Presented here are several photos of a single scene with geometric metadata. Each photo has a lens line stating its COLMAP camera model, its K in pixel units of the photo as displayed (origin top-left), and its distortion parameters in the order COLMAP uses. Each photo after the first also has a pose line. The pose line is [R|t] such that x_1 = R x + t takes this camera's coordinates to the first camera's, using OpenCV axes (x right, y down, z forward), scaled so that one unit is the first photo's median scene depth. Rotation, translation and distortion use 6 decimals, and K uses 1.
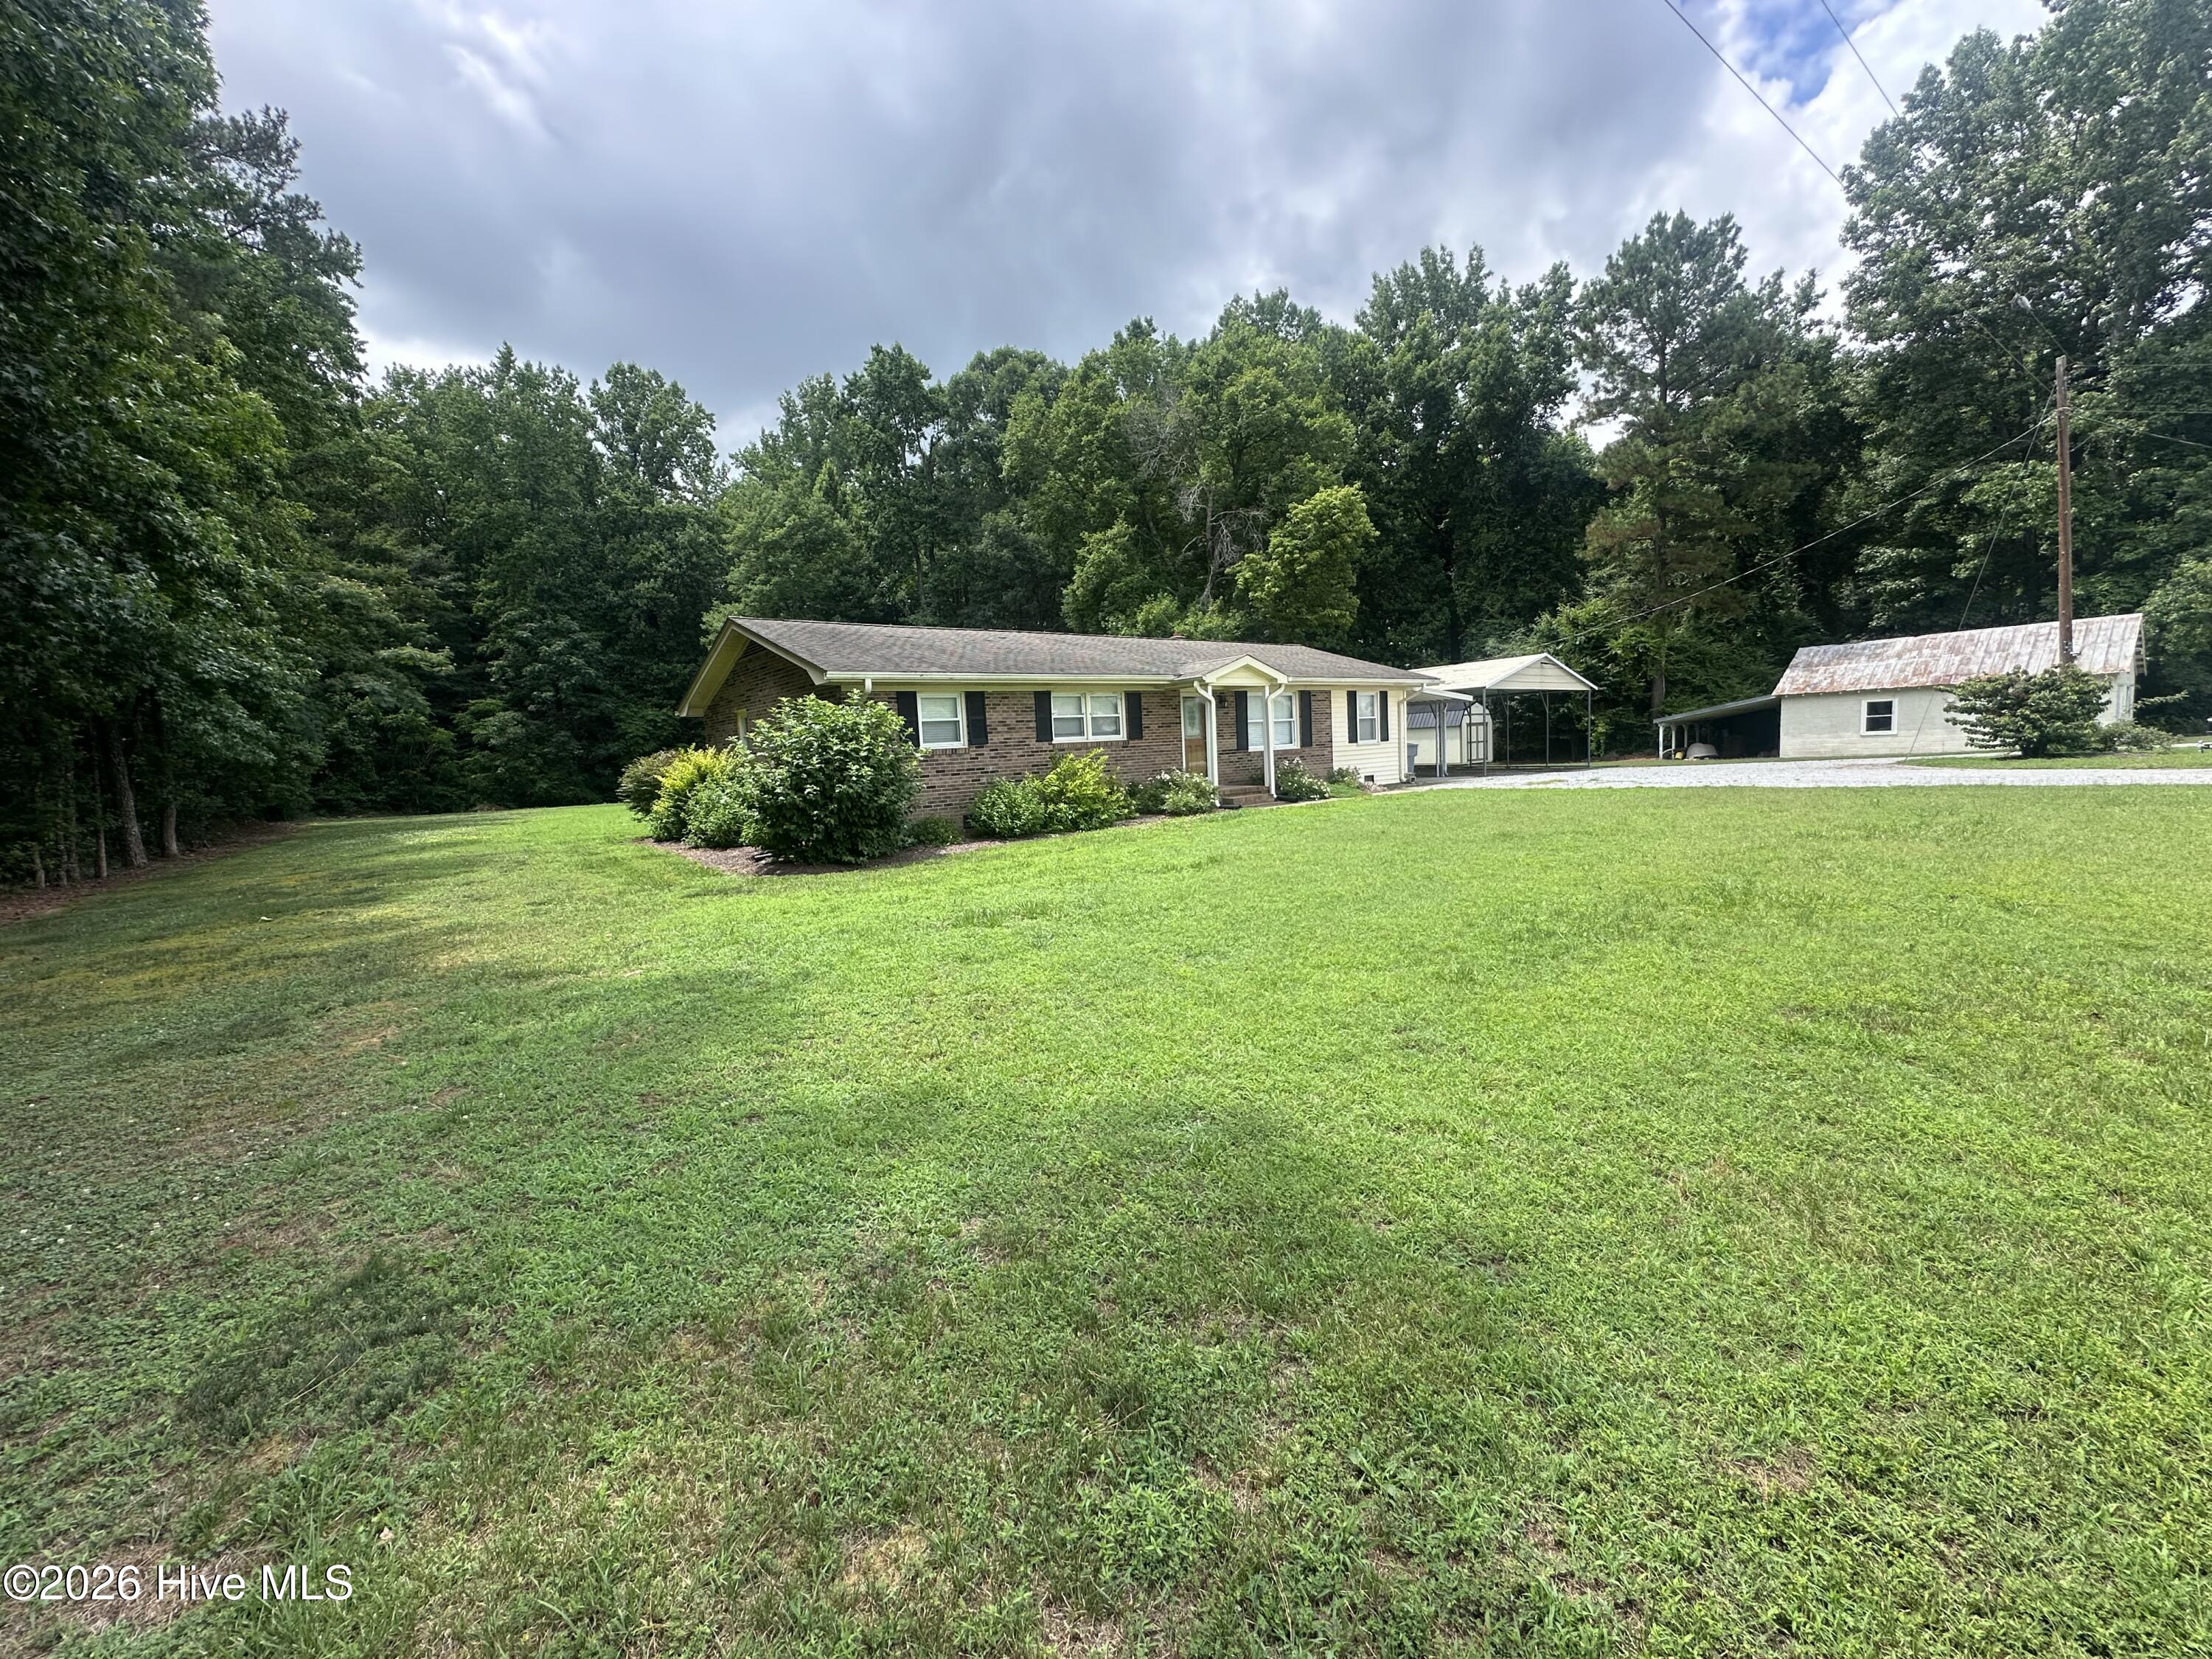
lens RADIAL K [[883.7, 0, 1106.0], [0, 883.7, 829.5], [0, 0, 1]] dist [-0.002186, 0.000185]
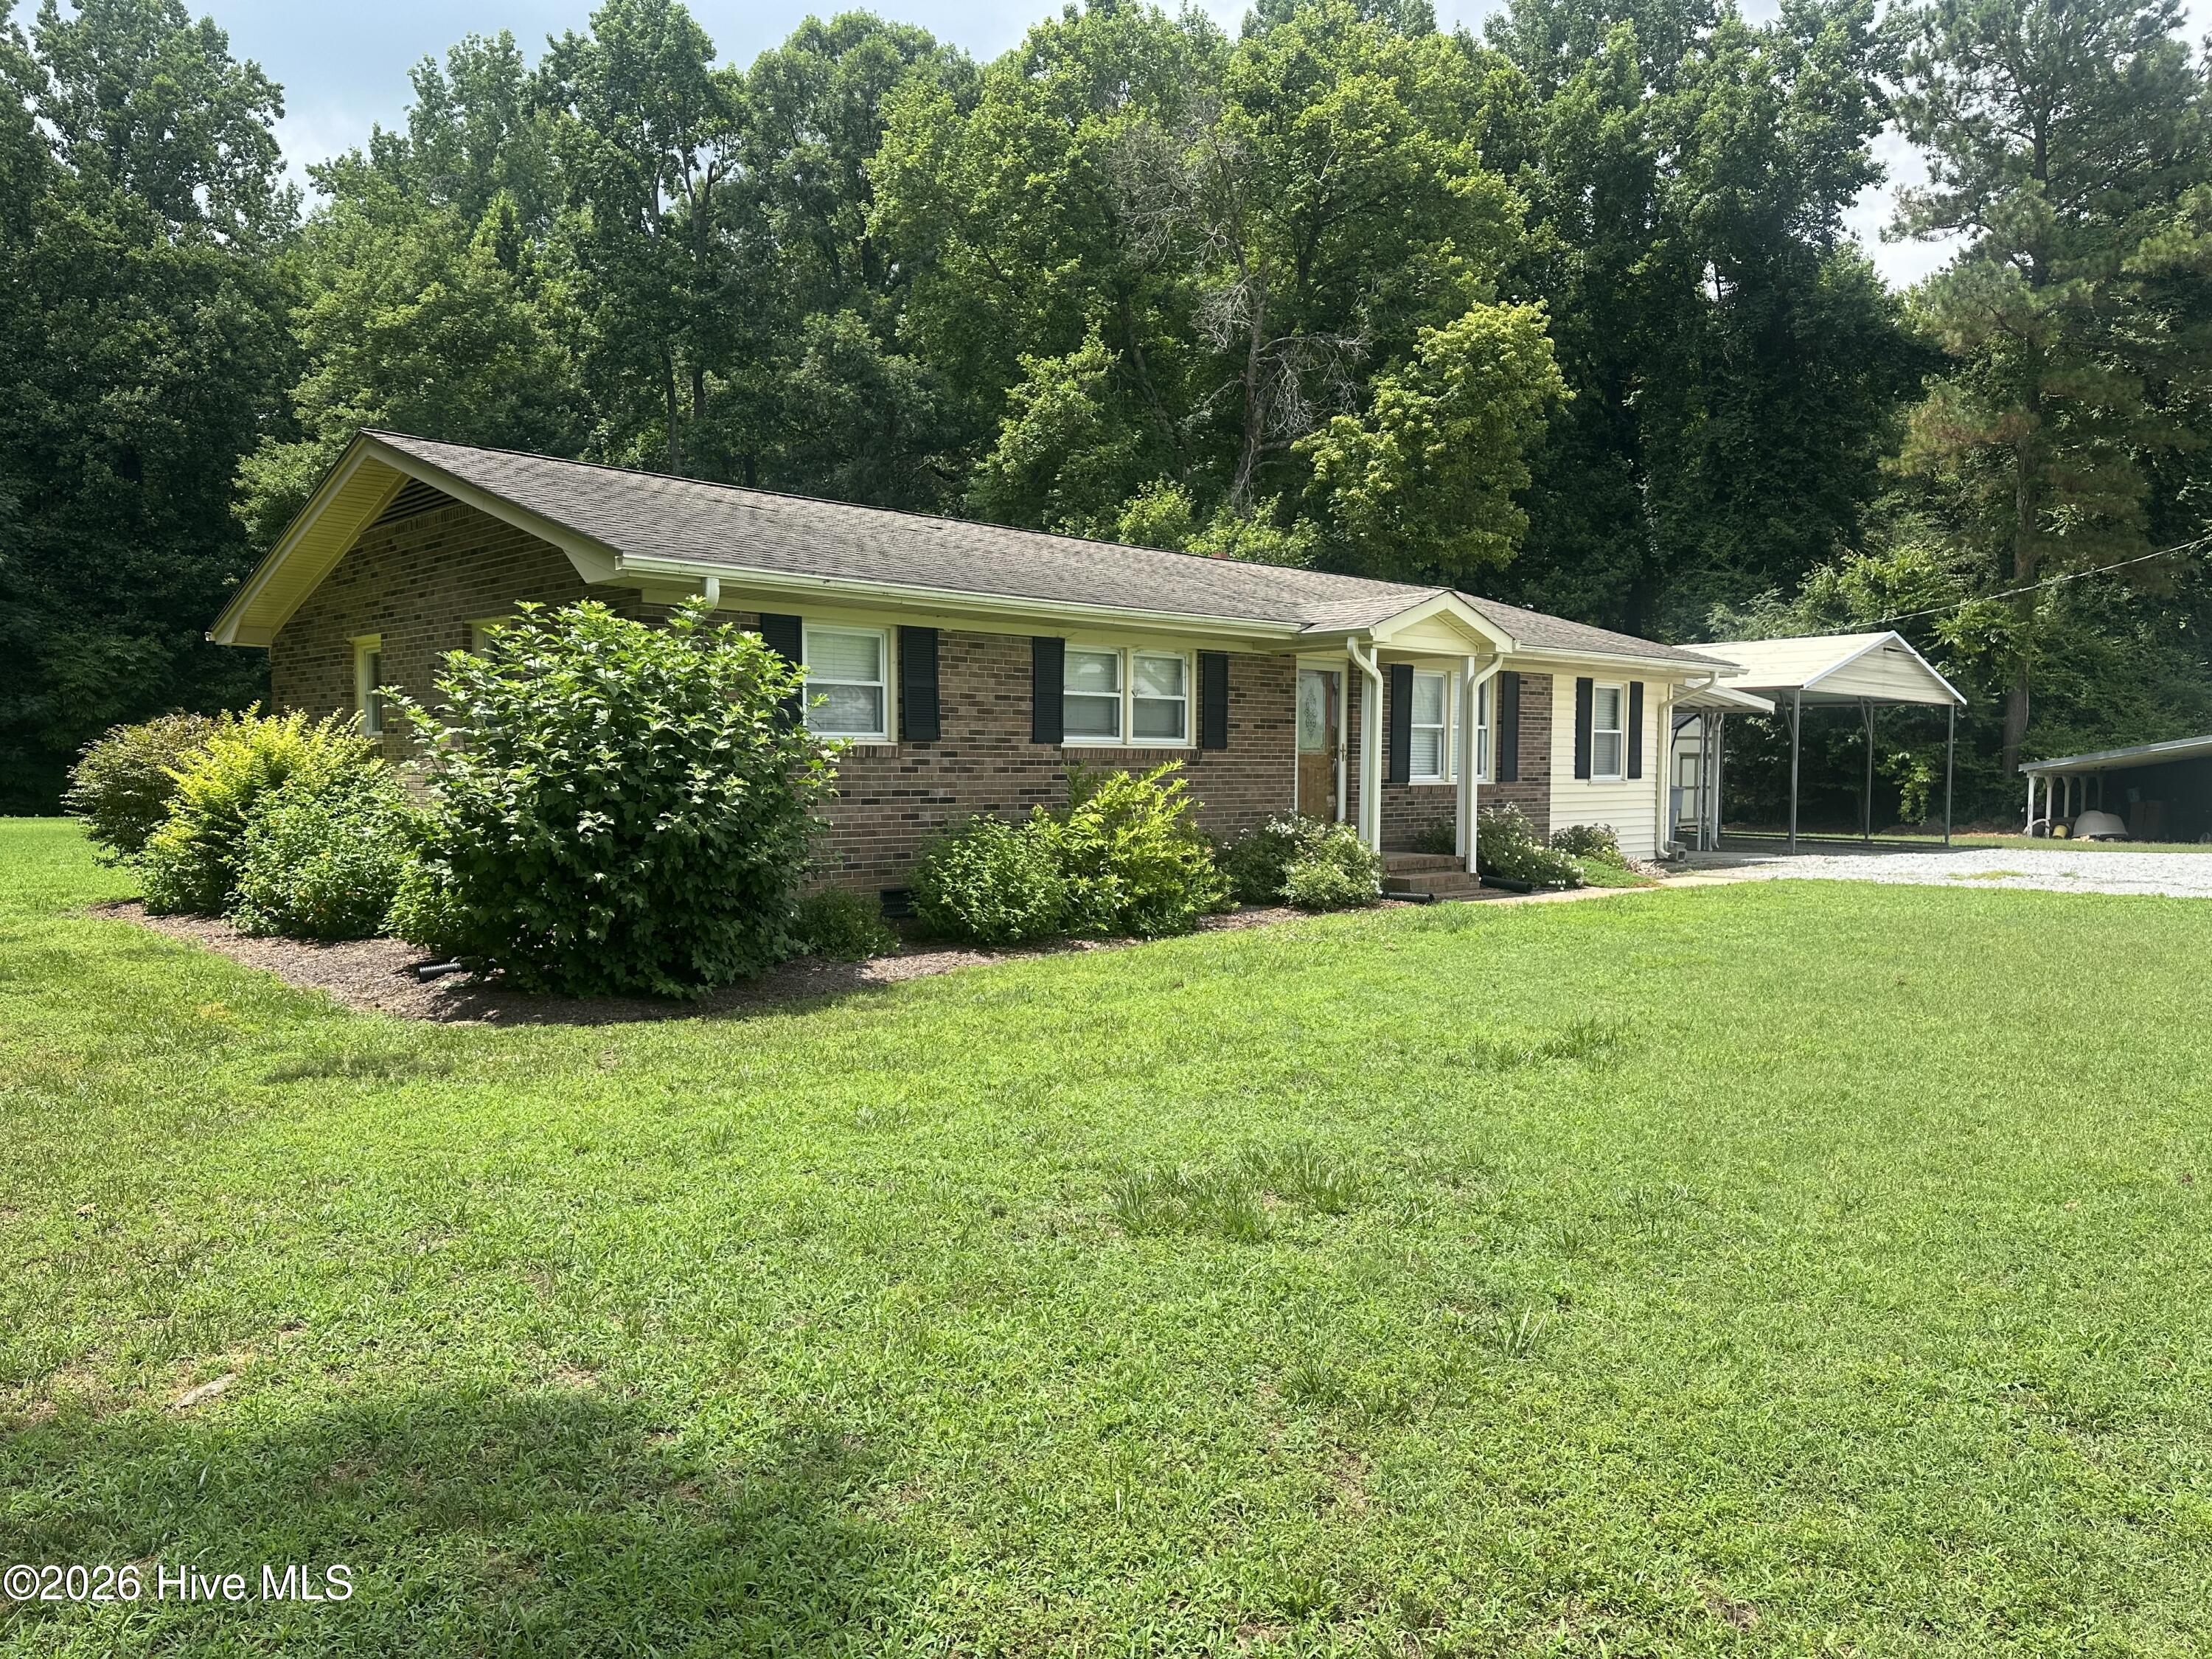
lens RADIAL K [[1548.4, 0, 1100.1], [0, 1548.4, 843.9], [0, 0, 1]] dist [0.065651, -0.074897]
pose [[0.994008, 0.050139, 0.097129, -0.059312], [-0.045968, 0.997942, -0.044709, -0.004481], [-0.099171, 0.039976, 0.994267, 0.085257]]
